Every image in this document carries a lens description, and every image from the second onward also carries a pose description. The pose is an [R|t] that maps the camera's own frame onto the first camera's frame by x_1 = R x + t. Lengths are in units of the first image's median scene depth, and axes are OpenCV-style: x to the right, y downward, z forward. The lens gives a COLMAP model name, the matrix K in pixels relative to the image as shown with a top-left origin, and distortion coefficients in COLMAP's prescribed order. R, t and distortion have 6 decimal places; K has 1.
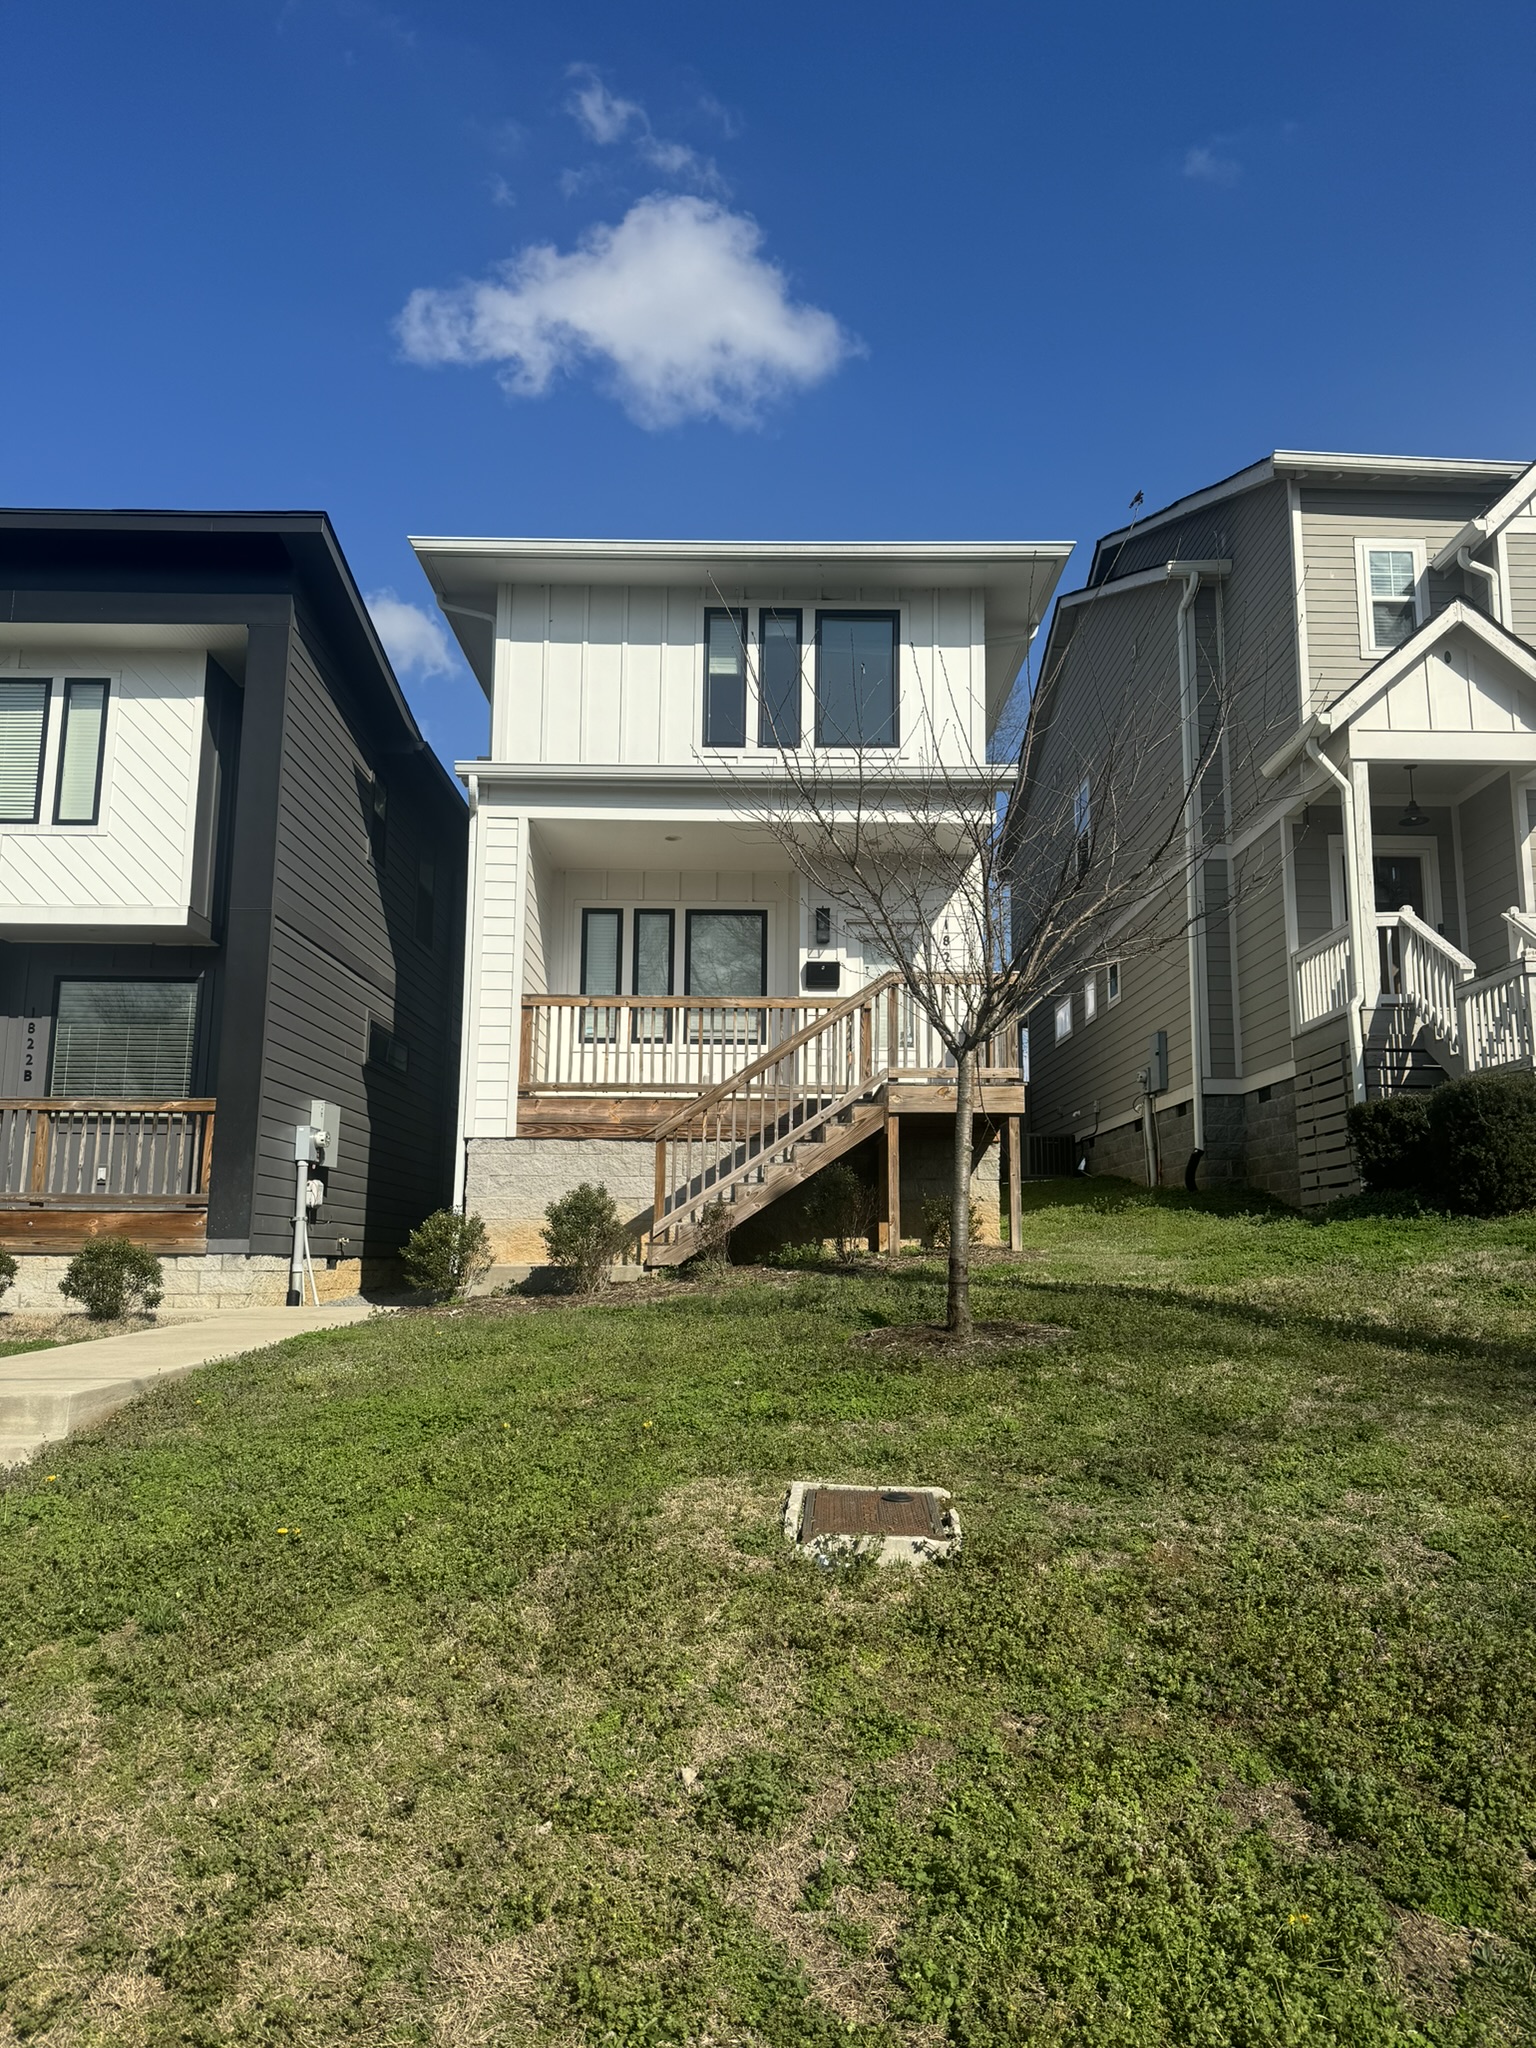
lens RADIAL K [[1408.4, 0, 768.0], [0, 1408.4, 1024.0], [0, 0, 1]] dist [0.003648, -0.001609]
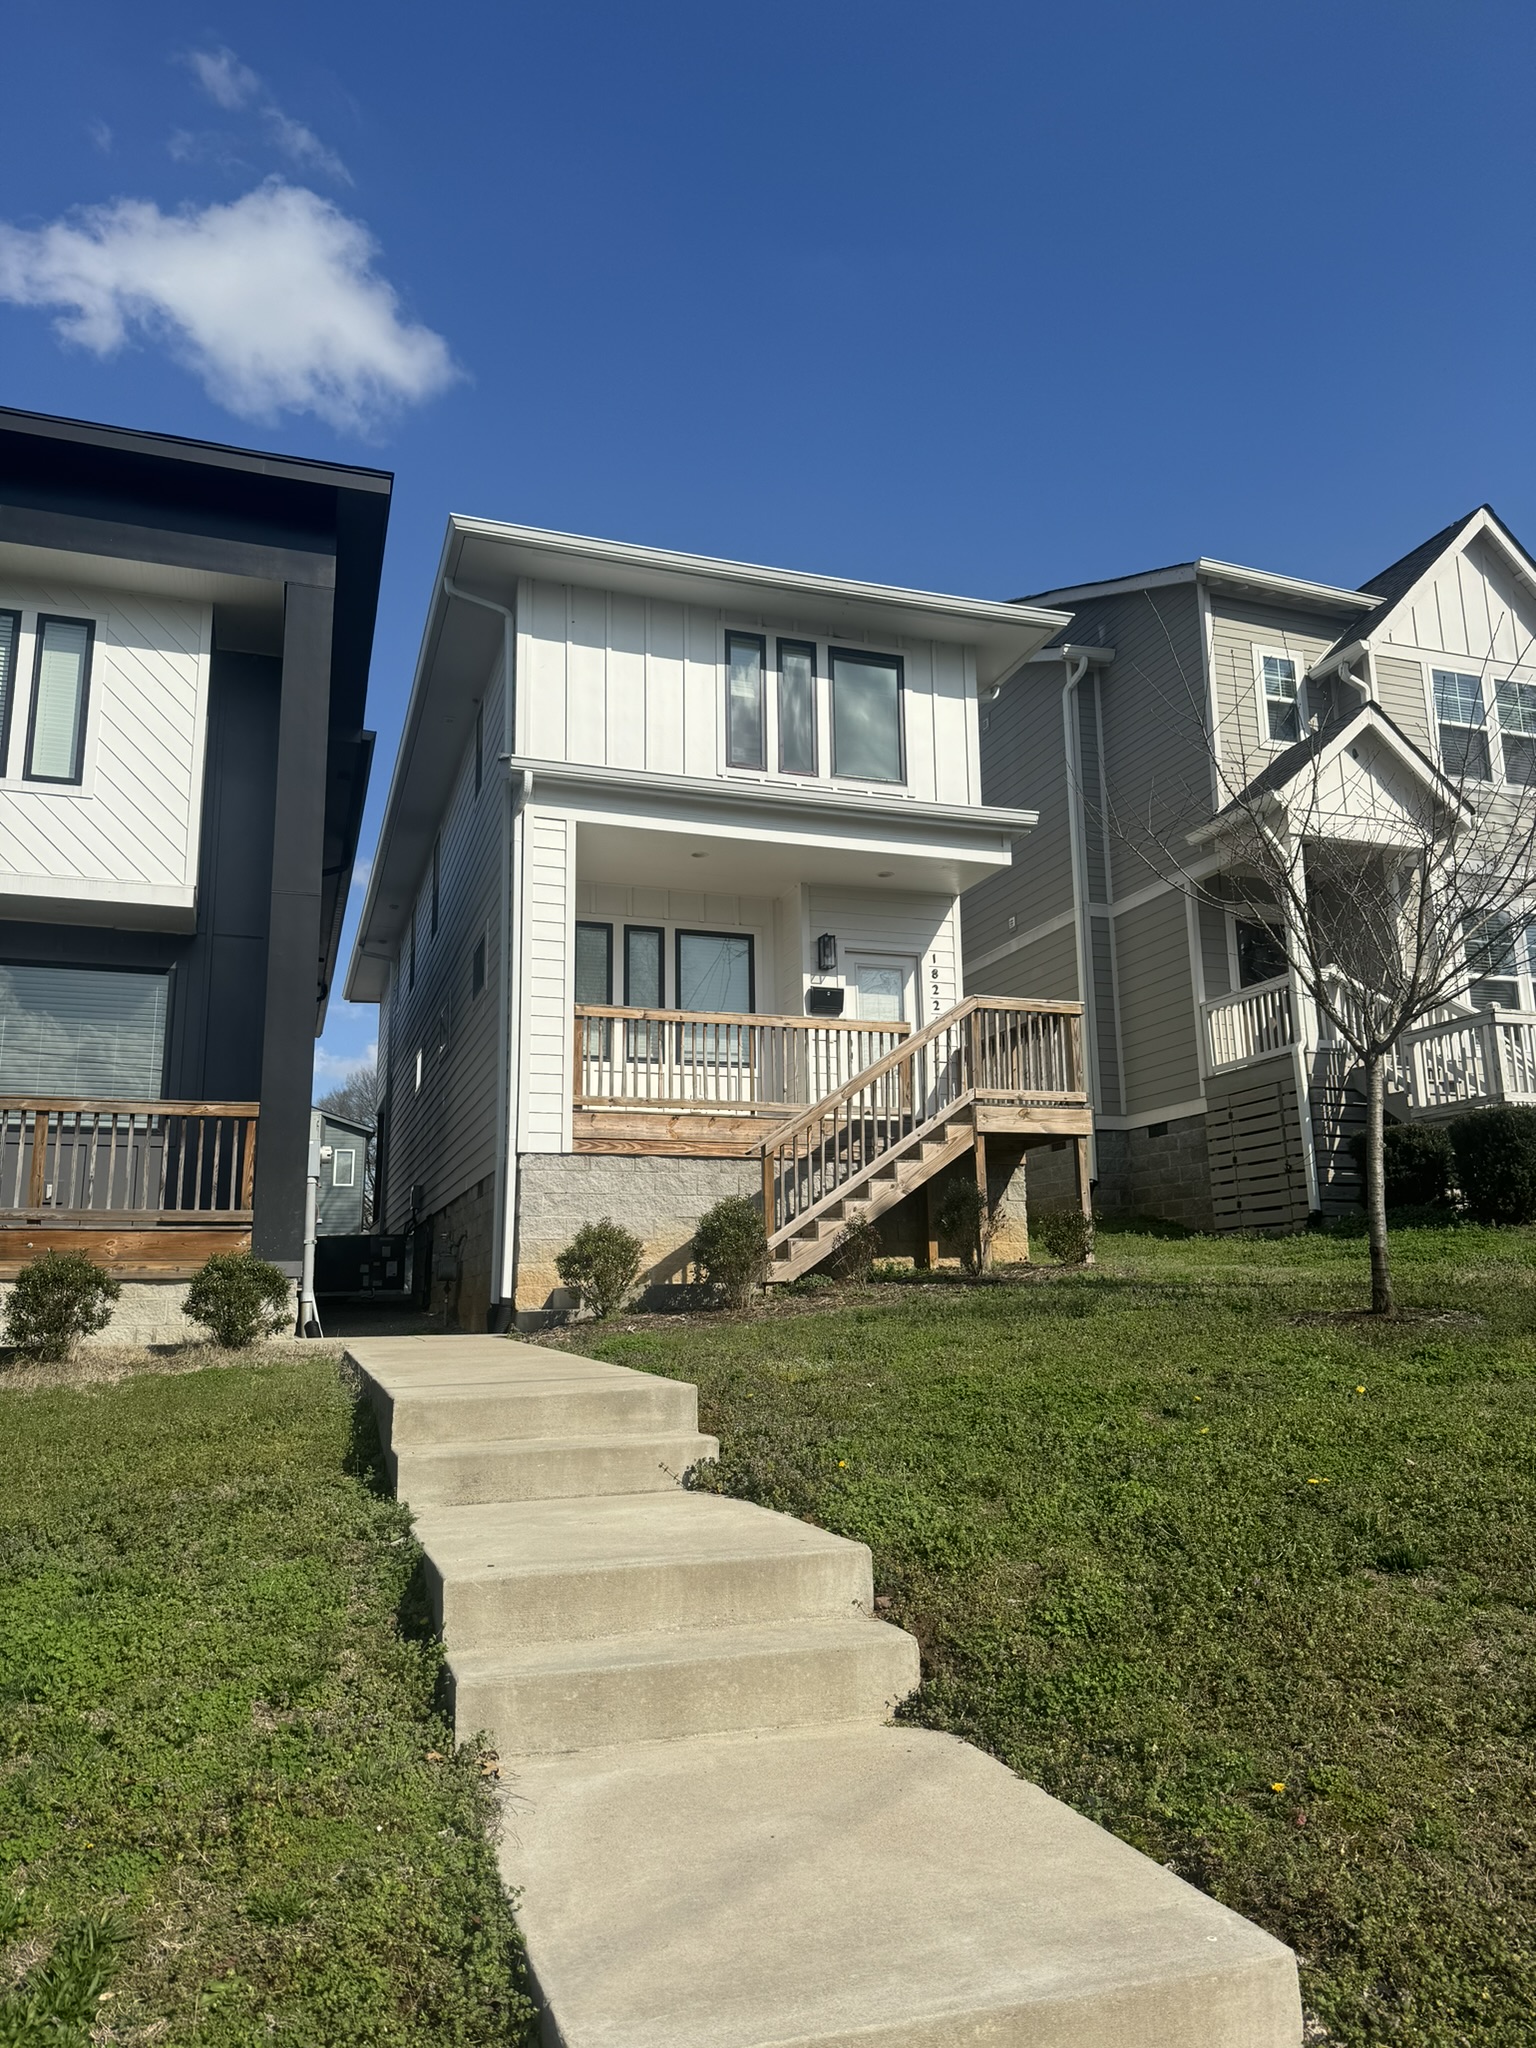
lens RADIAL K [[1434.4, 0, 768.0], [0, 1434.4, 1024.0], [0, 0, 1]] dist [0.001264, 0.002174]
pose [[0.947582, 0.043759, 0.316501, -0.330163], [-0.032216, 0.998614, -0.041615, 0.026502], [-0.317883, 0.029237, 0.947679, 0.033353]]
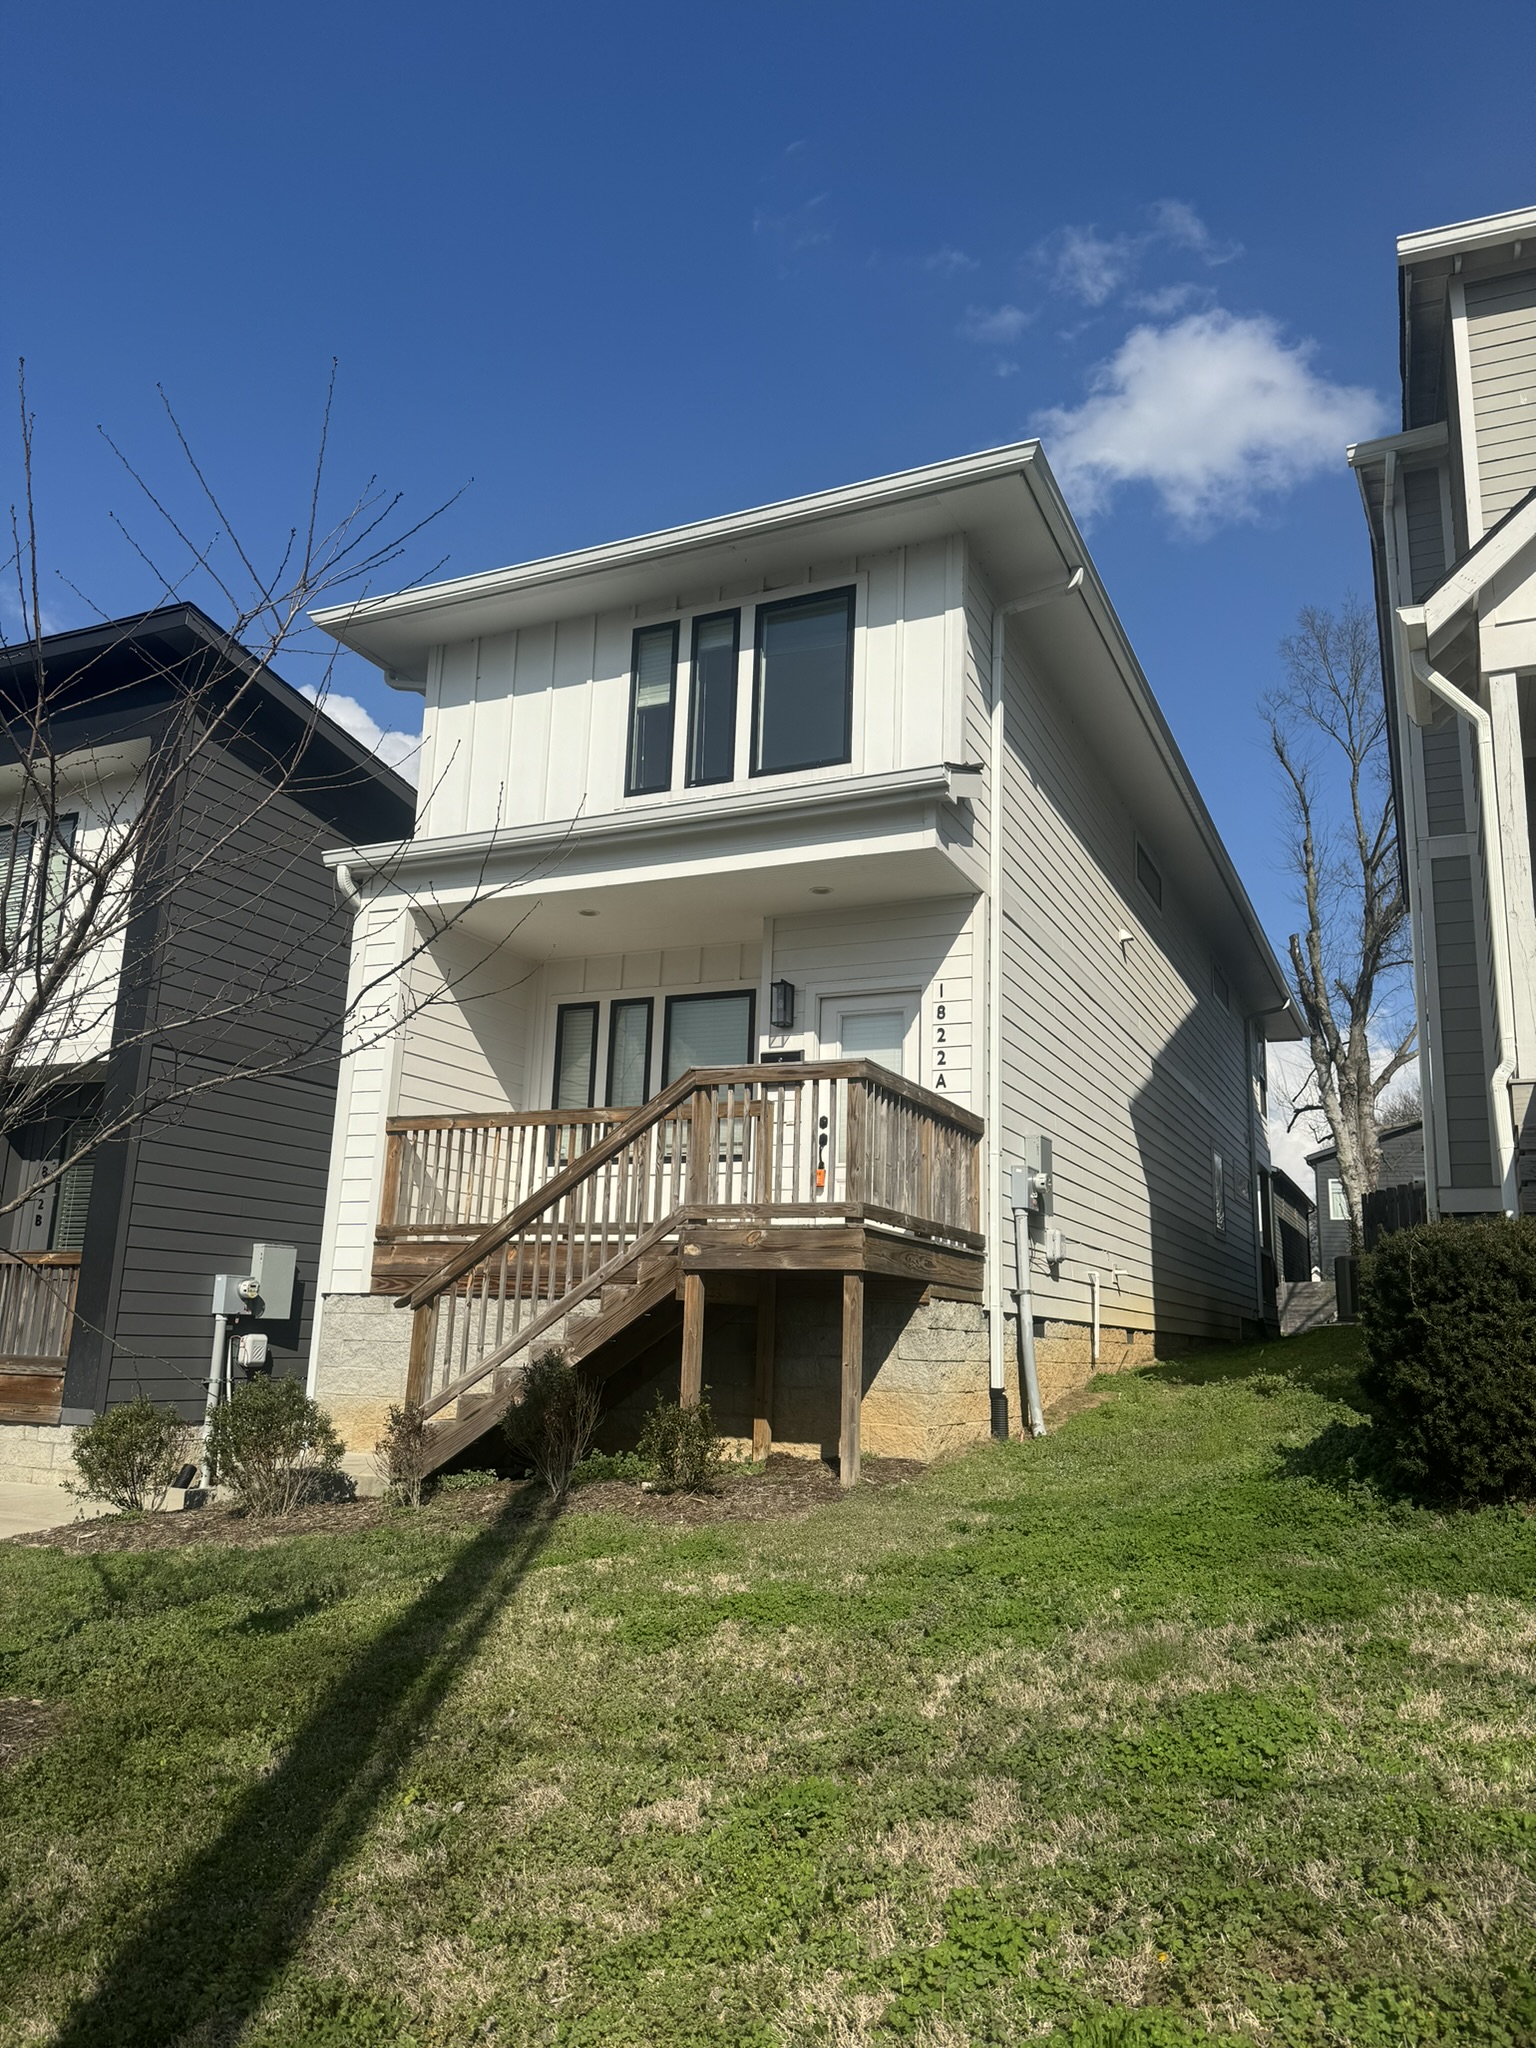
lens RADIAL K [[1408.4, 0, 768.0], [0, 1408.4, 1024.0], [0, 0, 1]] dist [0.003648, -0.001609]
pose [[0.911223, -0.072857, -0.405420, 0.345497], [0.049552, 0.996474, -0.067701, -0.008120], [0.408923, 0.041601, 0.911620, 0.300319]]
